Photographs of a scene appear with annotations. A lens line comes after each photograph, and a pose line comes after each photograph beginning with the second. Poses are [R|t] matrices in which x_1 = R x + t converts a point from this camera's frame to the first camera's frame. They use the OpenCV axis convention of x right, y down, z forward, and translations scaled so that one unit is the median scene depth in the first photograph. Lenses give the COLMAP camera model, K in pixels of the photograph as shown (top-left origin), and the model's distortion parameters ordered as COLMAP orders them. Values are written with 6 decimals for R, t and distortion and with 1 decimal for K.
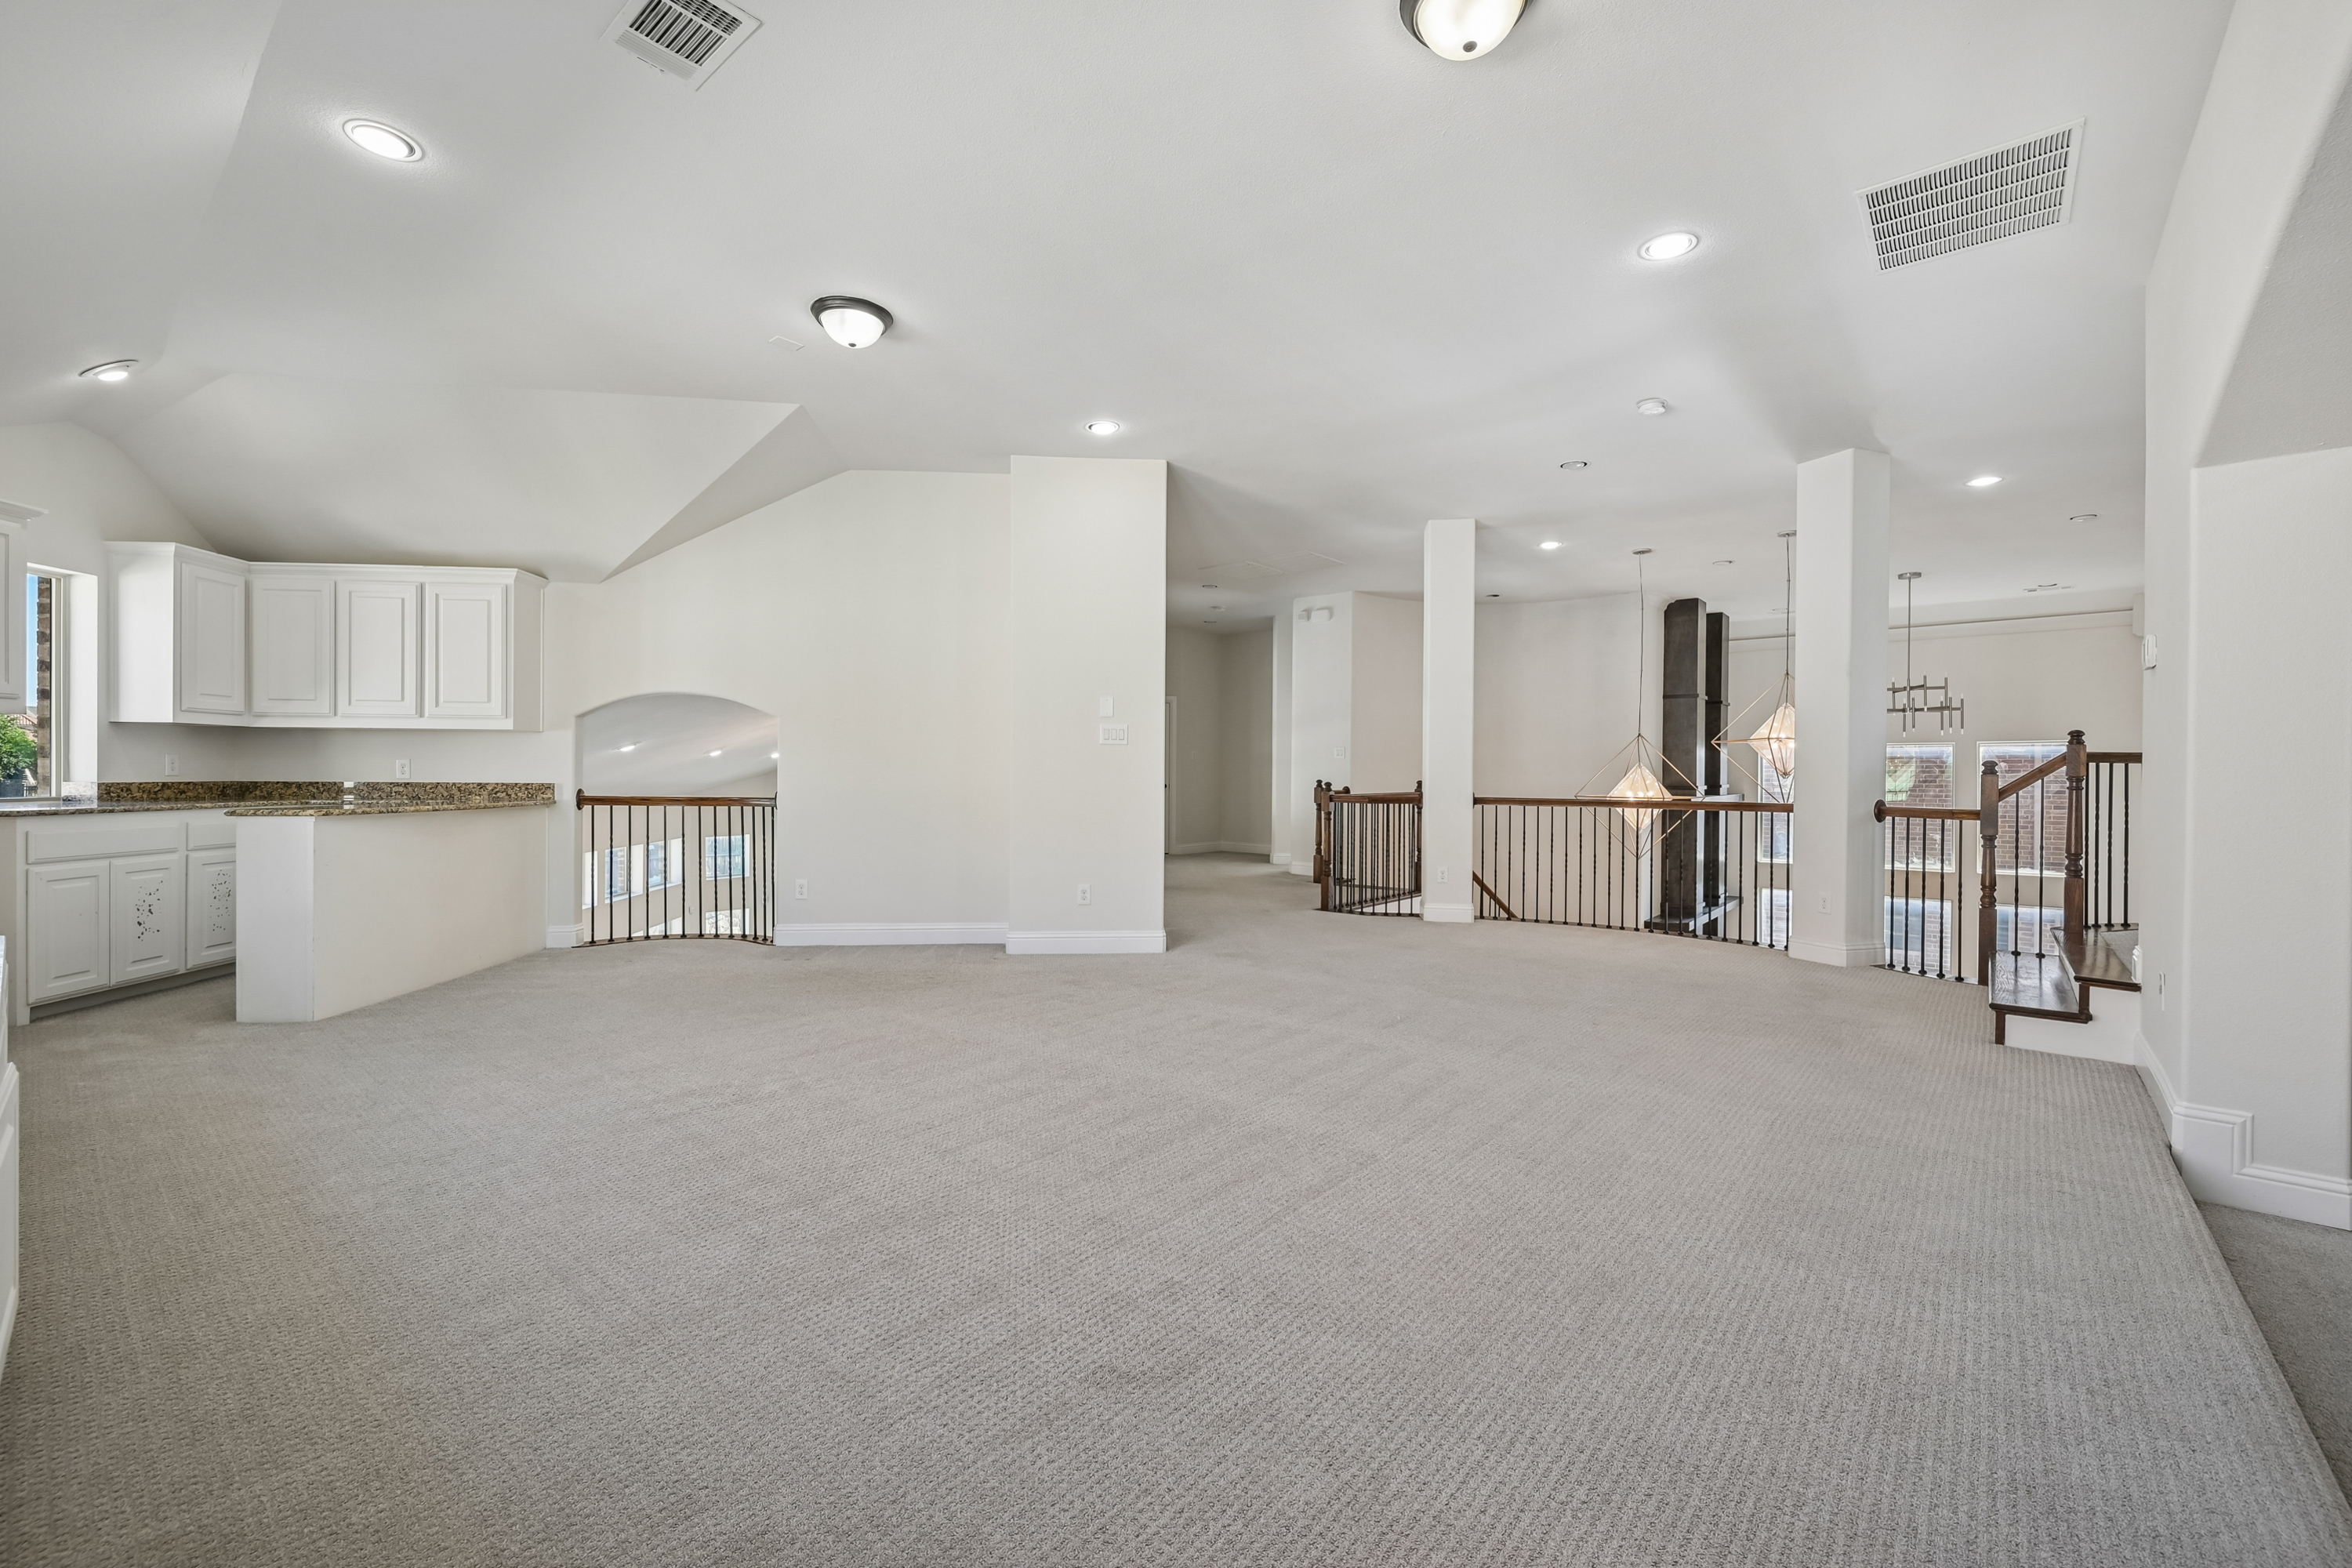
lens RADIAL K [[976.1, 0, 1175.1], [0, 976.1, 779.9], [0, 0, 1]] dist [-0.000667, 0.000389]
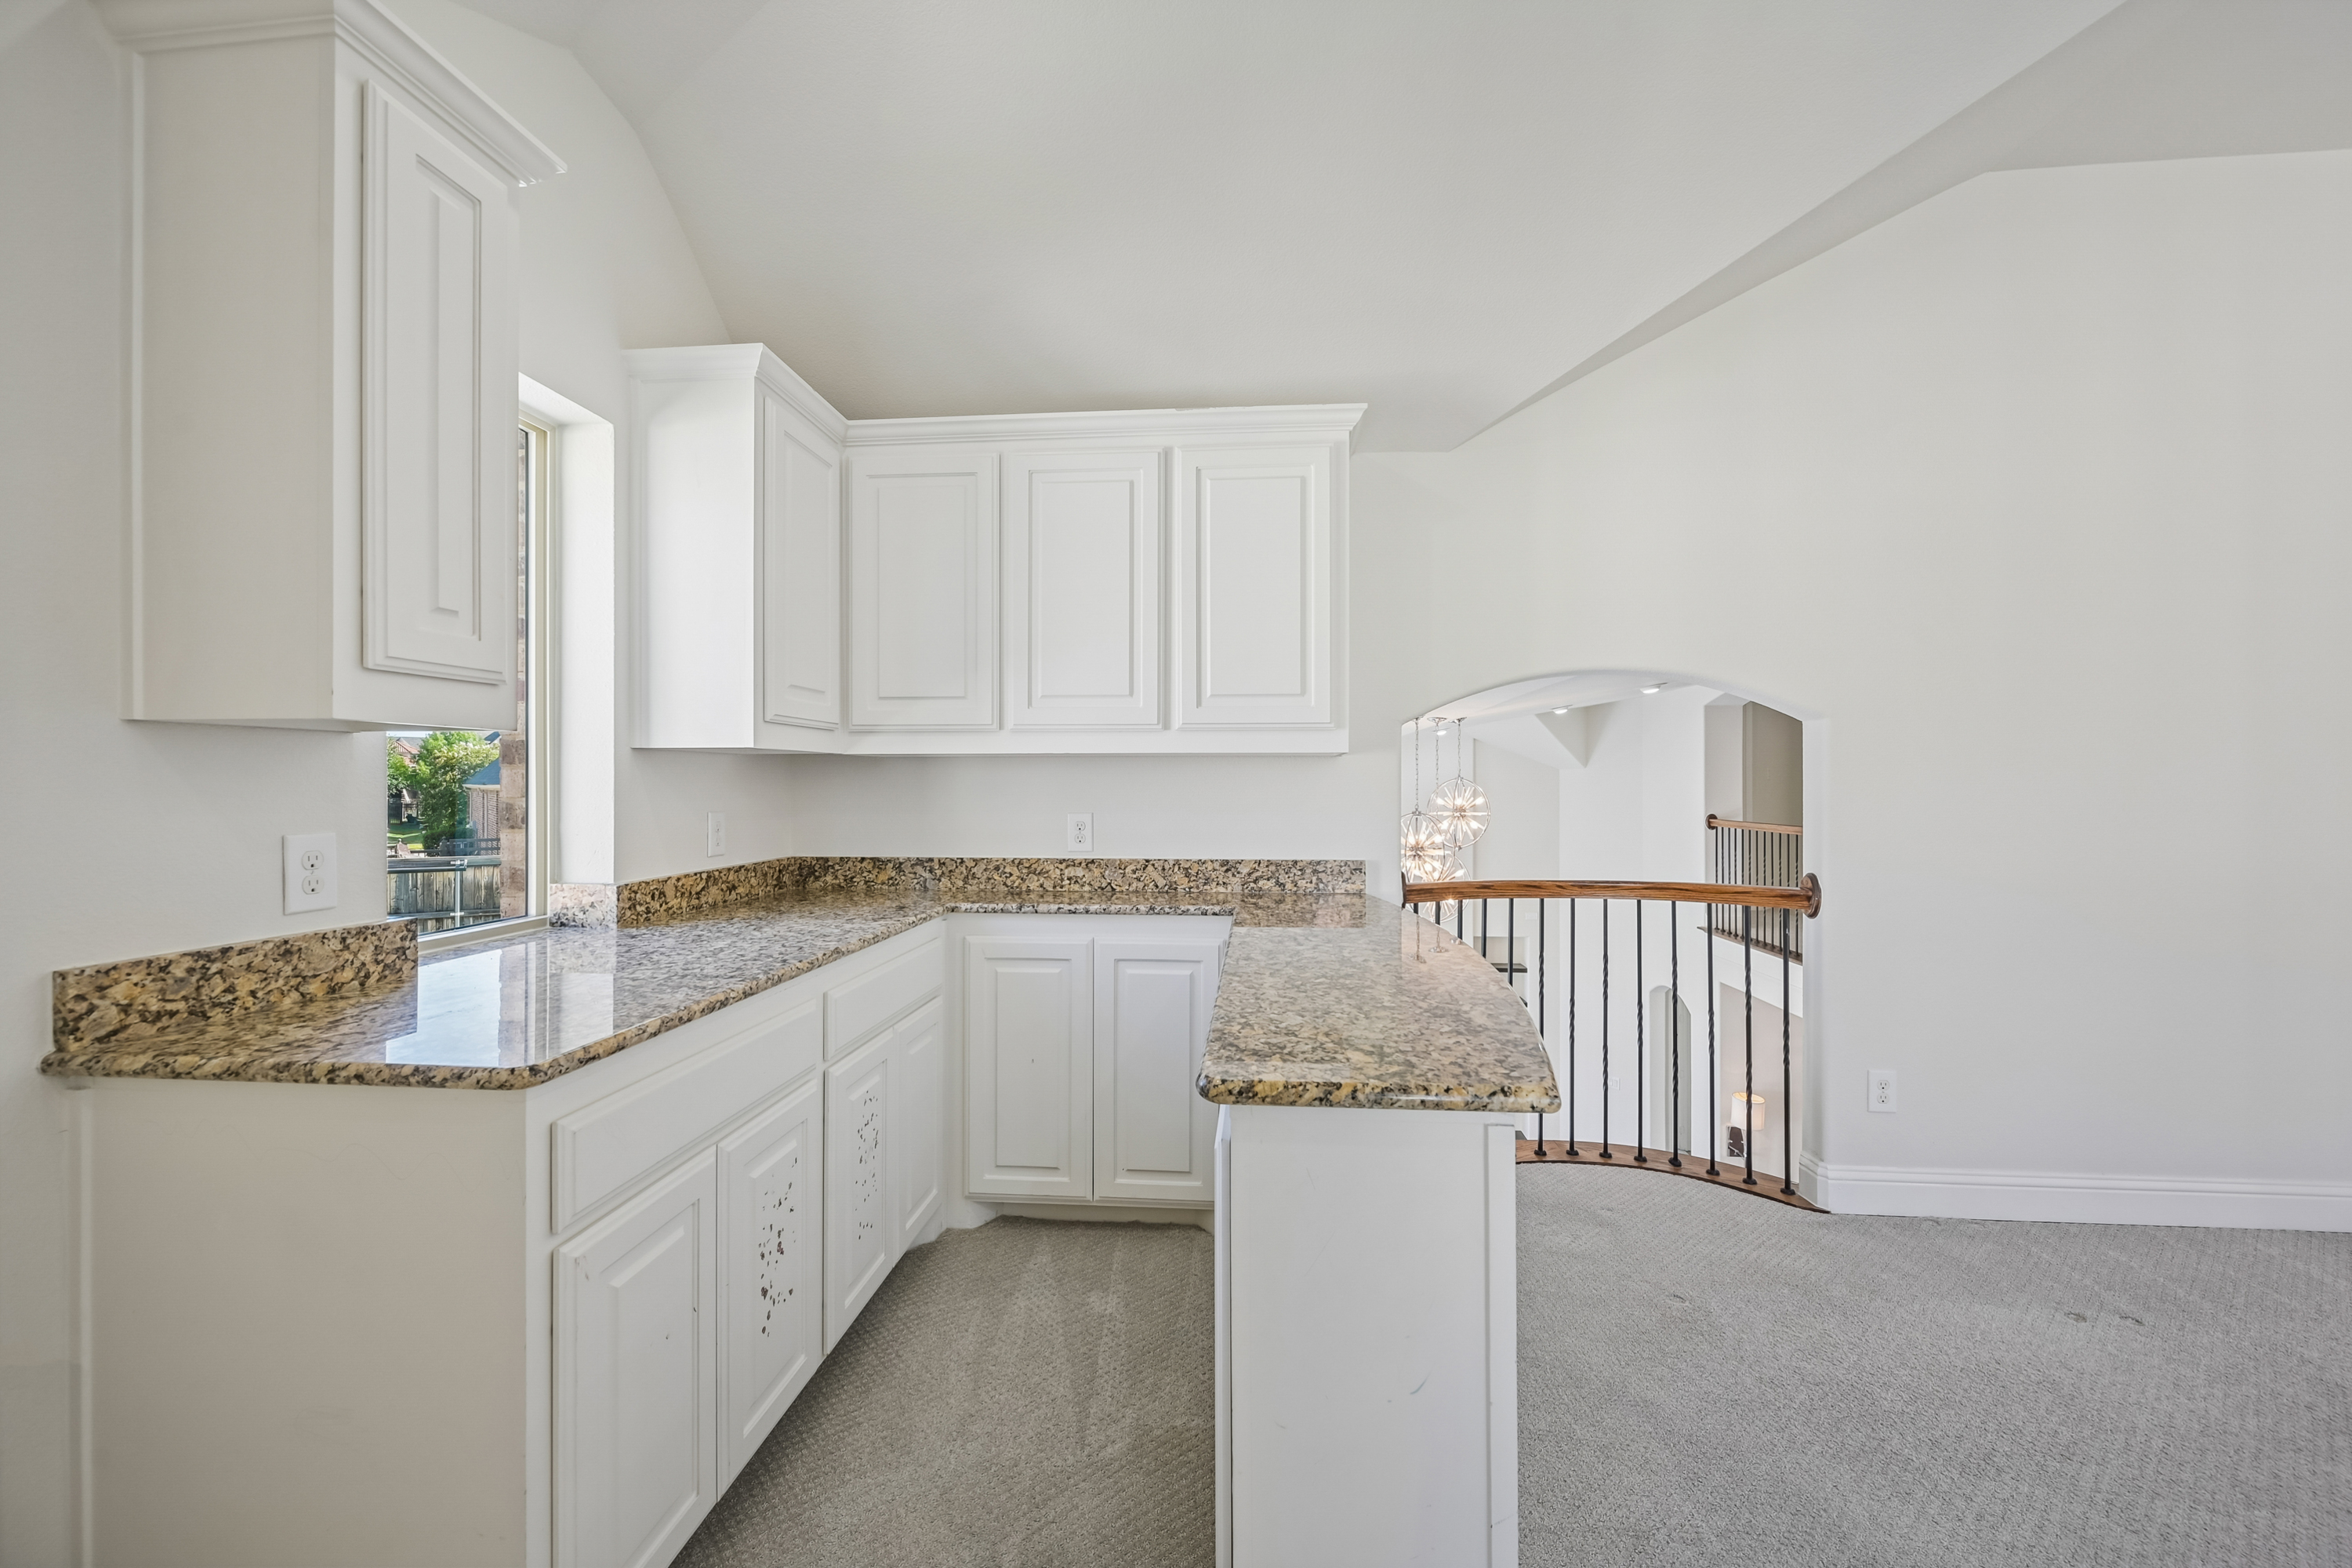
lens RADIAL K [[935.4, 0, 1175.0], [0, 935.4, 785.2], [0, 0, 1]] dist [-0.001464, 0.000083]
pose [[0.984633, -0.007780, -0.174464, -0.689312], [0.006773, 0.999957, -0.006366, -0.034132], [0.174506, 0.005087, 0.984643, 0.552205]]
